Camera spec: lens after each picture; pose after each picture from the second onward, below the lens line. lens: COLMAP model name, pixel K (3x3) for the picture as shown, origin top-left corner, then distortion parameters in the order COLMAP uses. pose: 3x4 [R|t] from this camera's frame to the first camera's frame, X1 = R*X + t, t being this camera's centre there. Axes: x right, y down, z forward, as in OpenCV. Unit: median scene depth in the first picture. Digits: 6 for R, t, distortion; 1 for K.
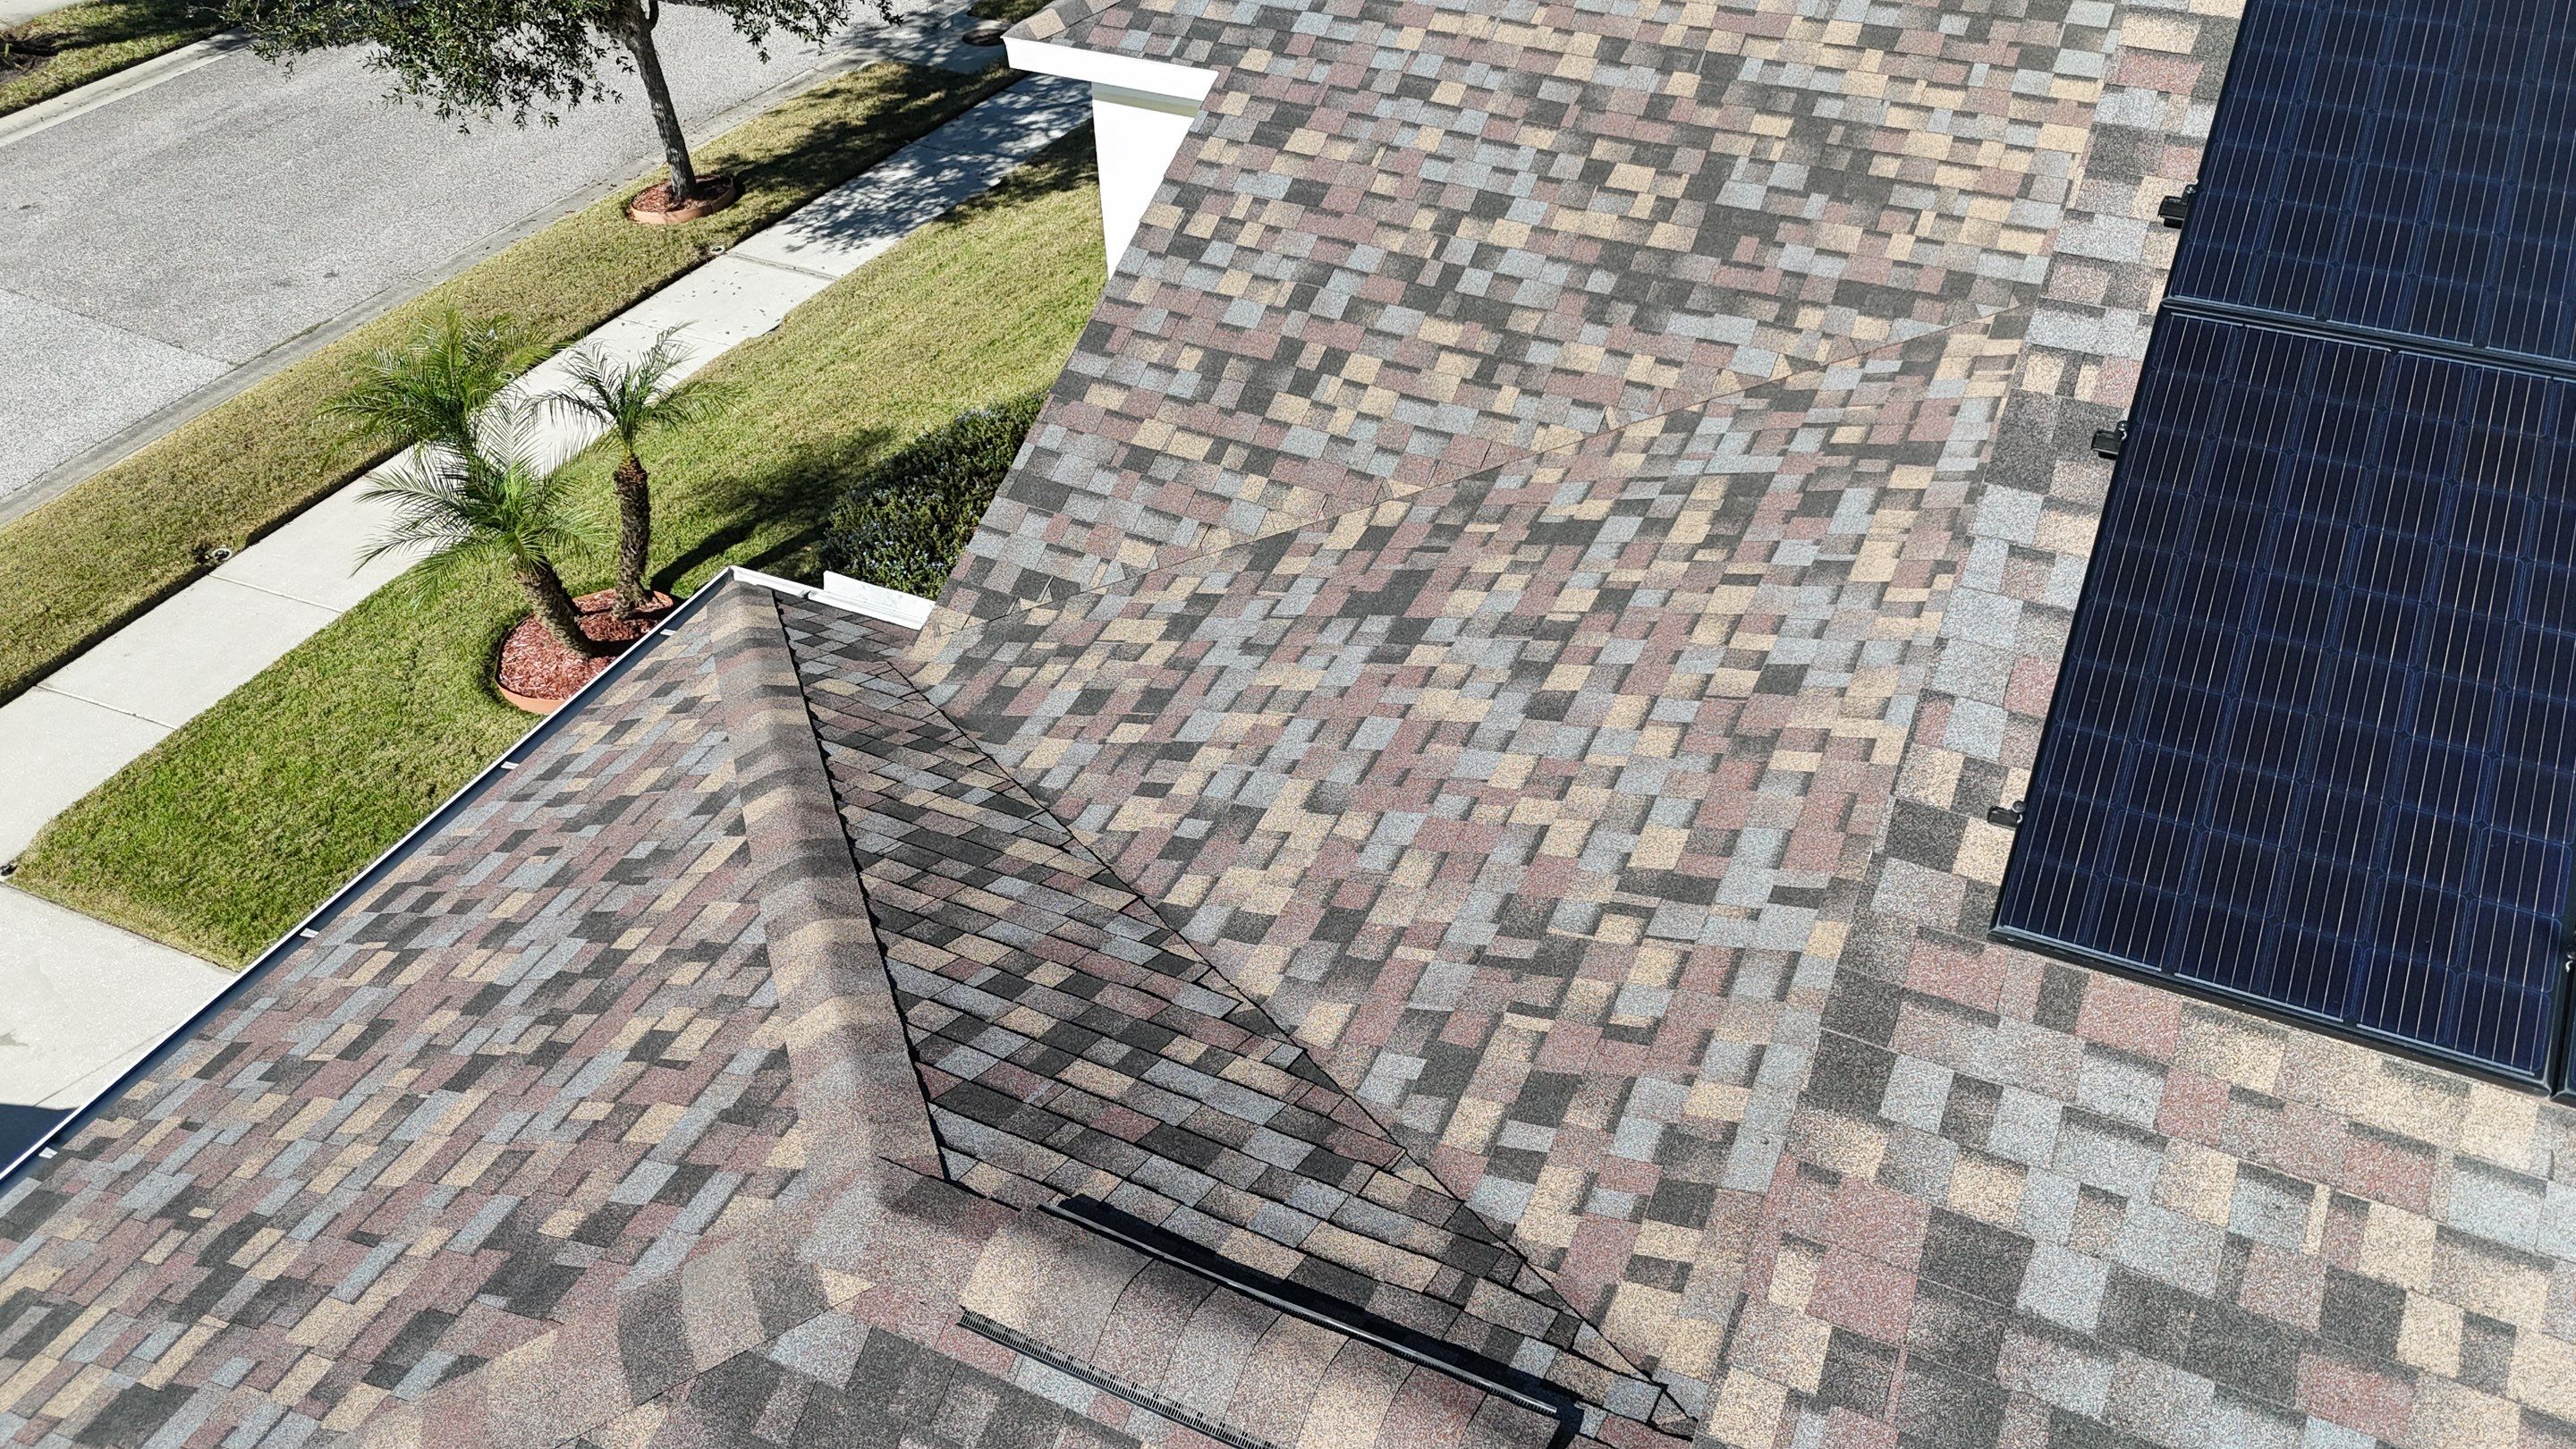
lens RADIAL K [[1899.8, 0, 1288.0], [0, 1899.8, 724.5], [0, 0, 1]] dist [0.109039, -0.252116]
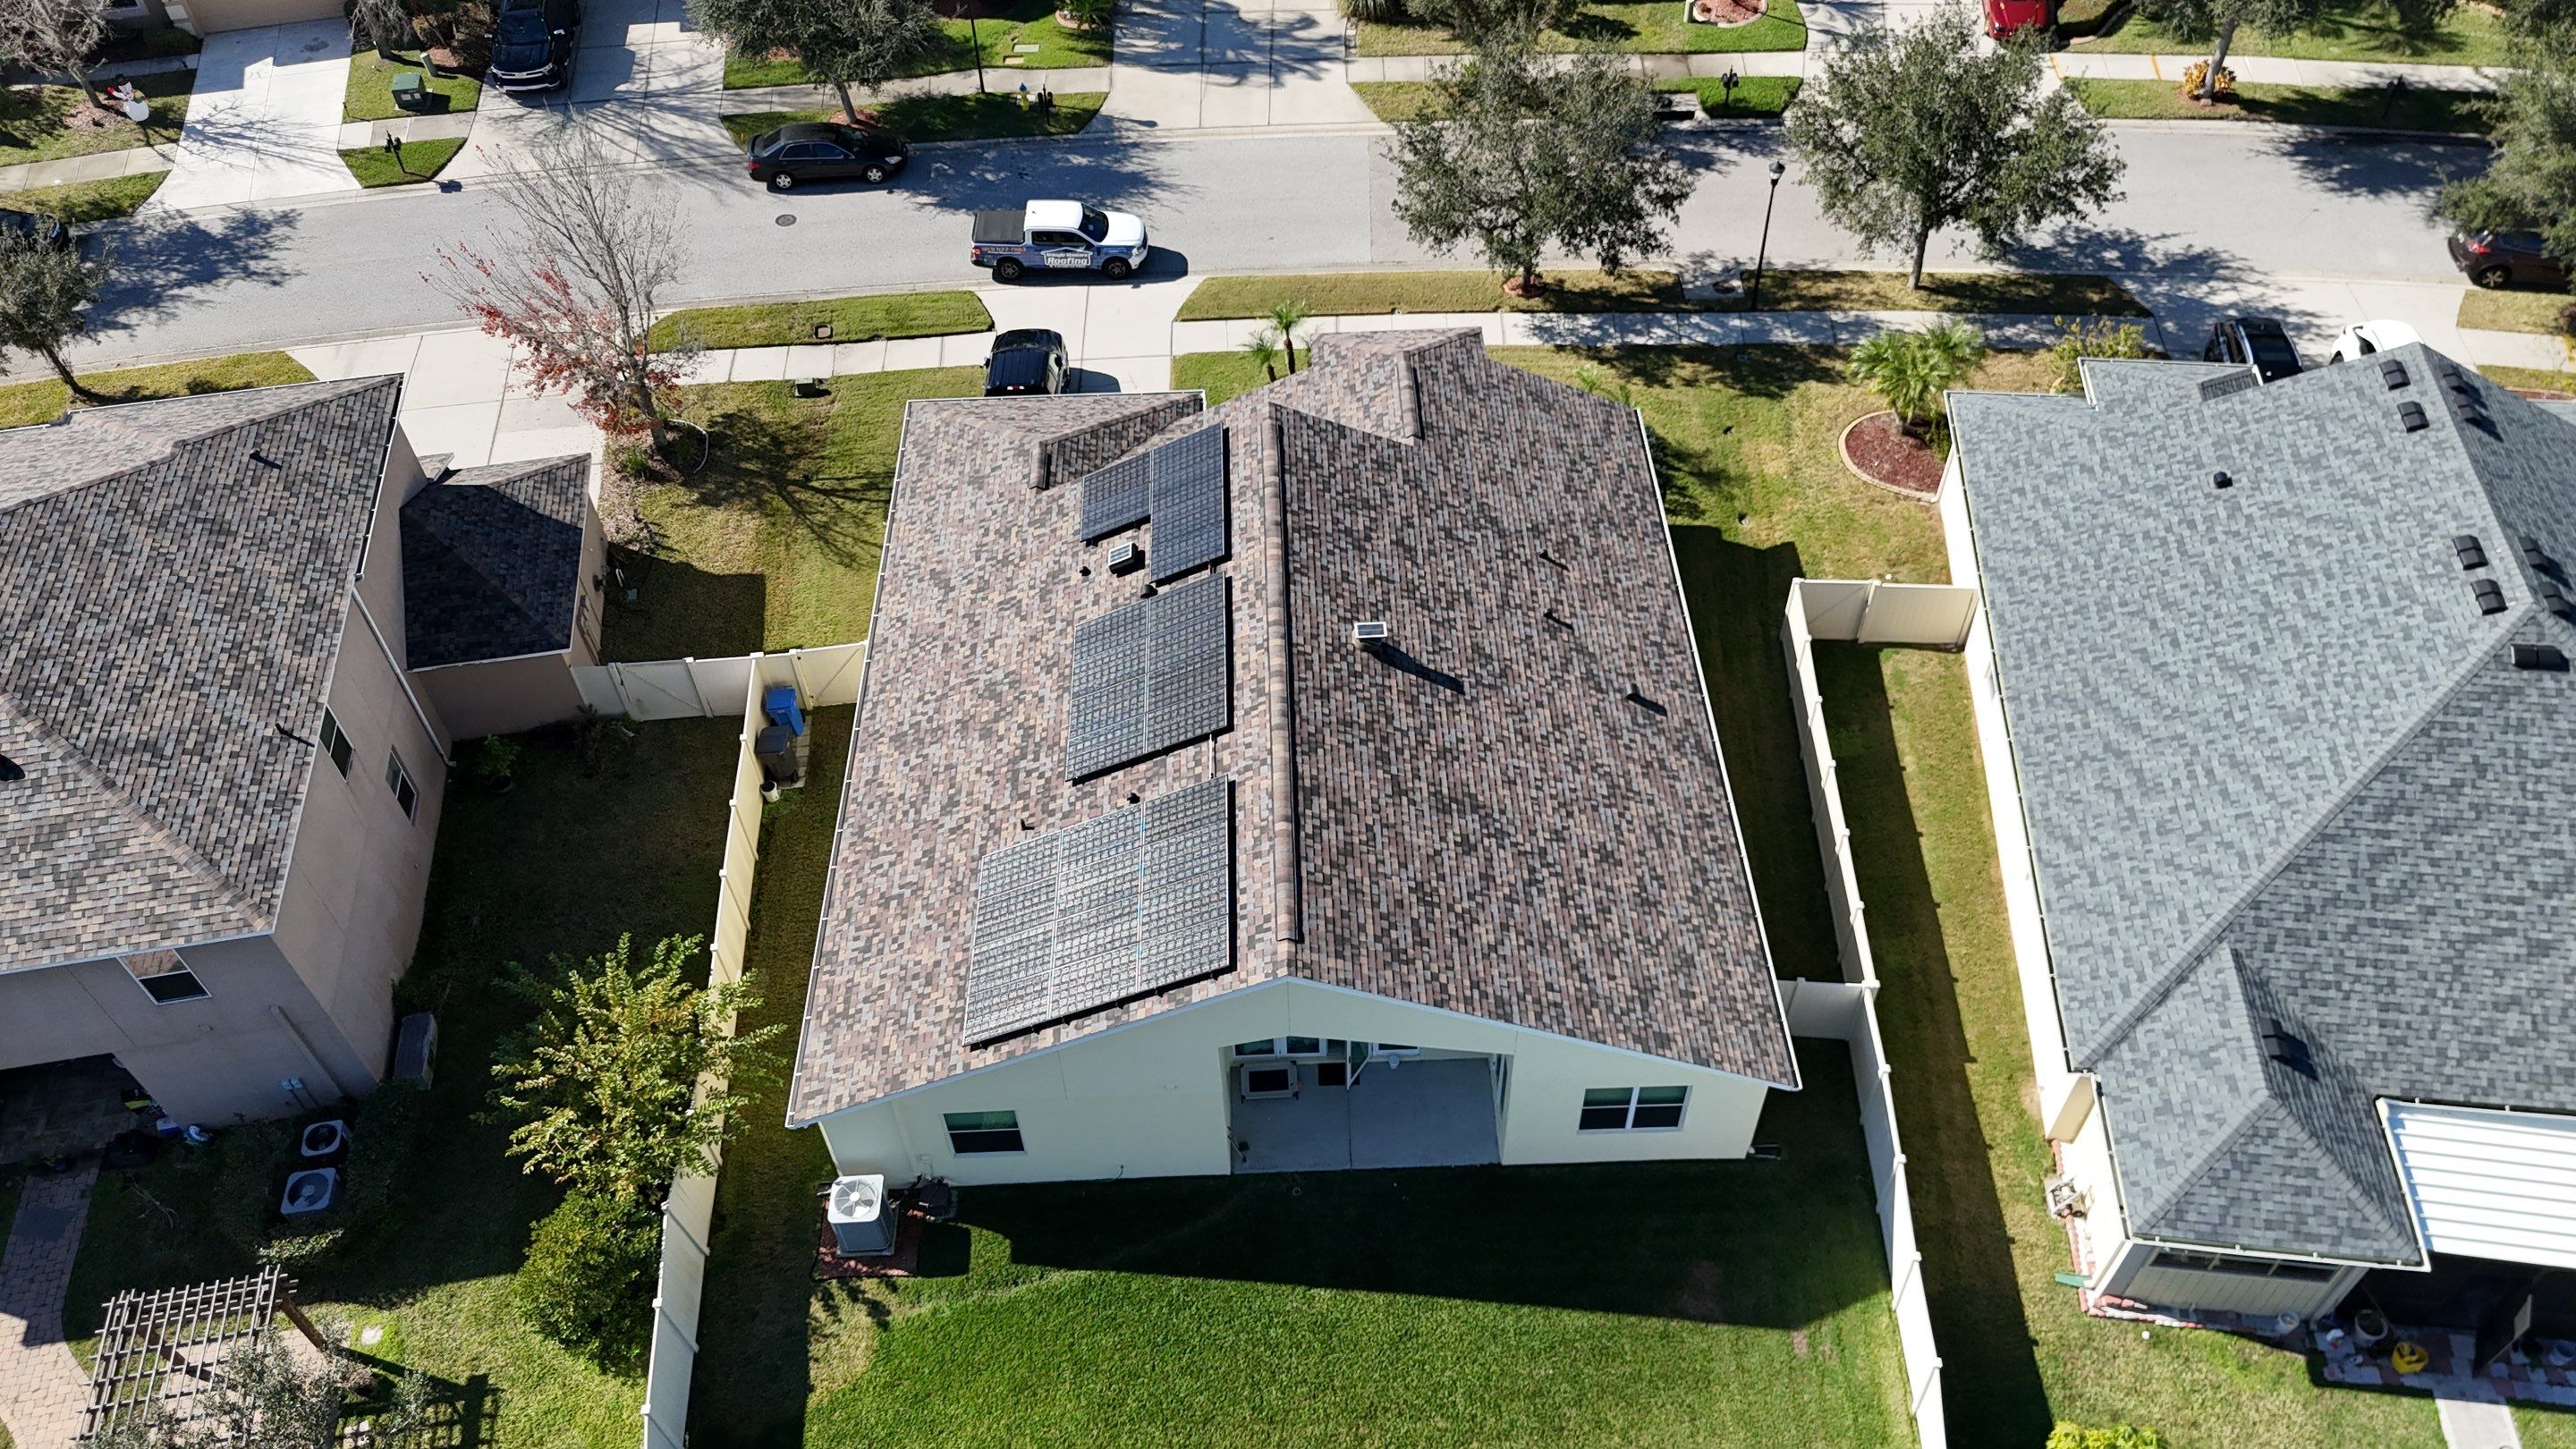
lens RADIAL K [[1922.4, 0, 1288.0], [0, 1922.4, 724.5], [0, 0, 1]] dist [0.123823, -0.237670]
pose [[0.448754, 0.672516, -0.588508, 3.739458], [-0.557499, 0.725359, 0.403794, -1.777923], [0.698437, 0.146888, 0.700435, -2.531225]]
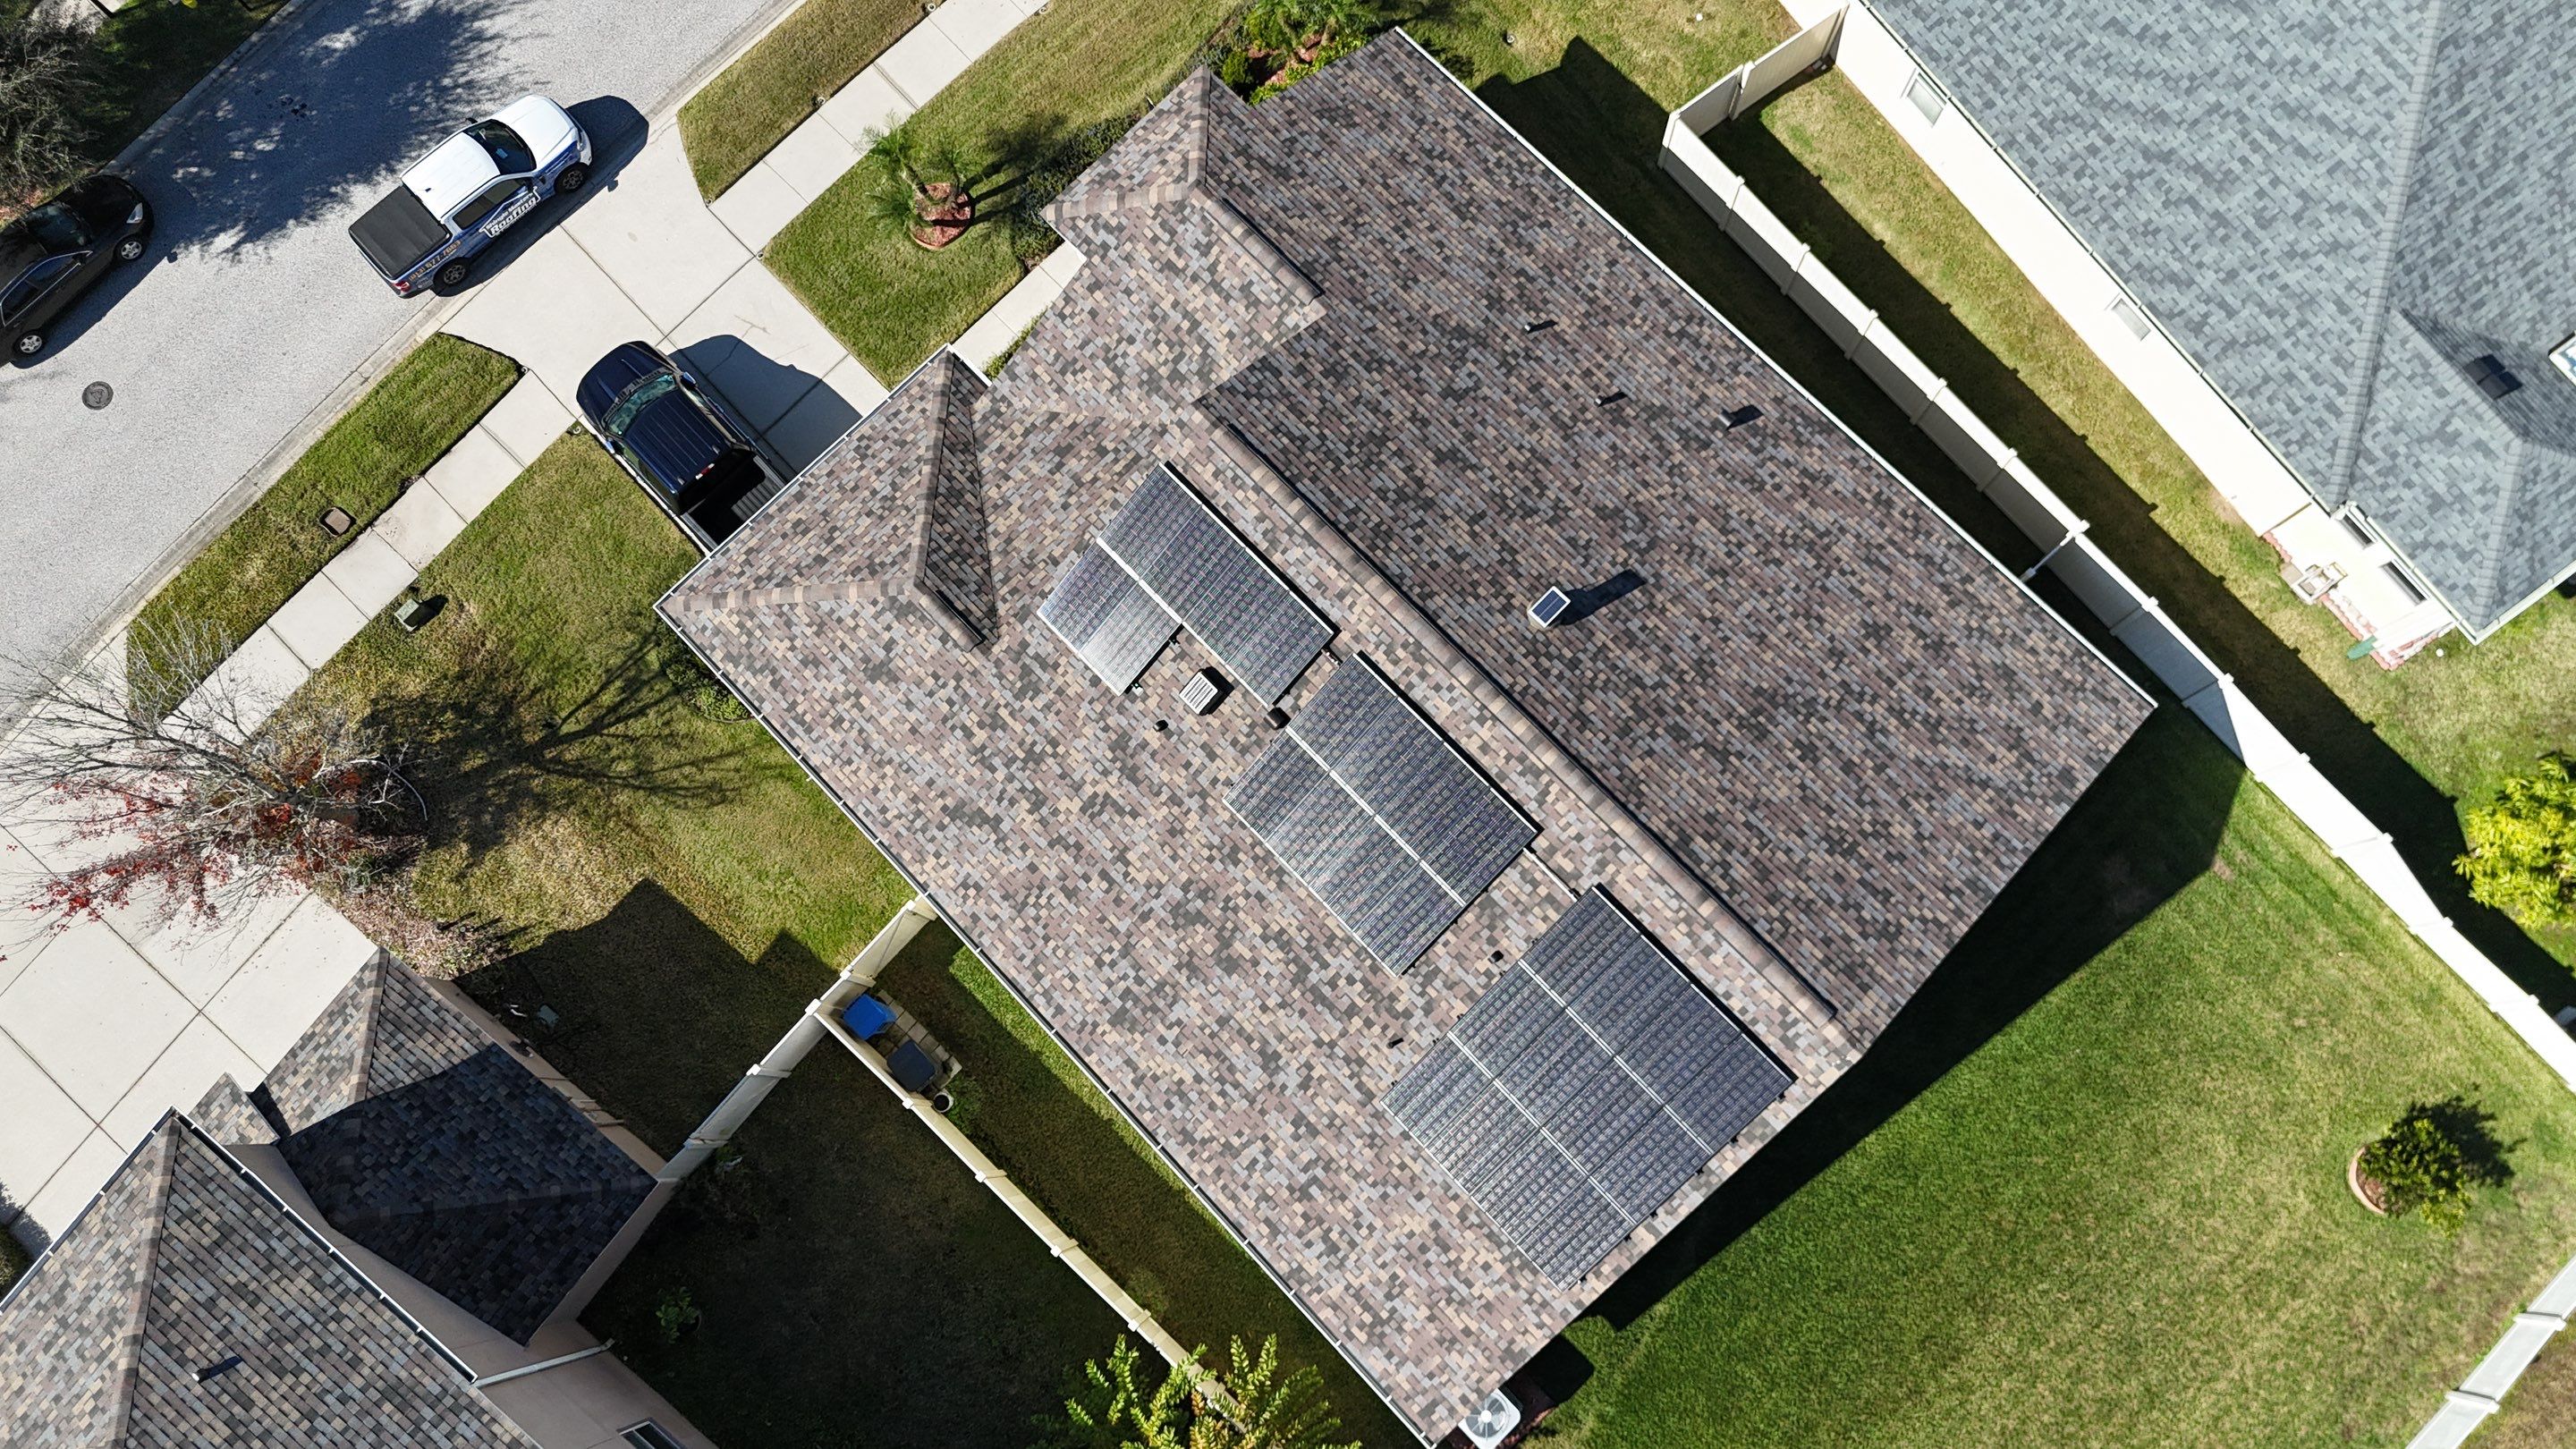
lens RADIAL K [[1881.7, 0, 1293.7], [0, 1881.7, 739.2], [0, 0, 1]] dist [0.105417, -0.153861]
pose [[0.934316, 0.345245, -0.088658, 1.073157], [-0.210736, 0.735623, 0.643777, -2.298767], [0.287480, -0.582807, 0.760060, -2.393664]]
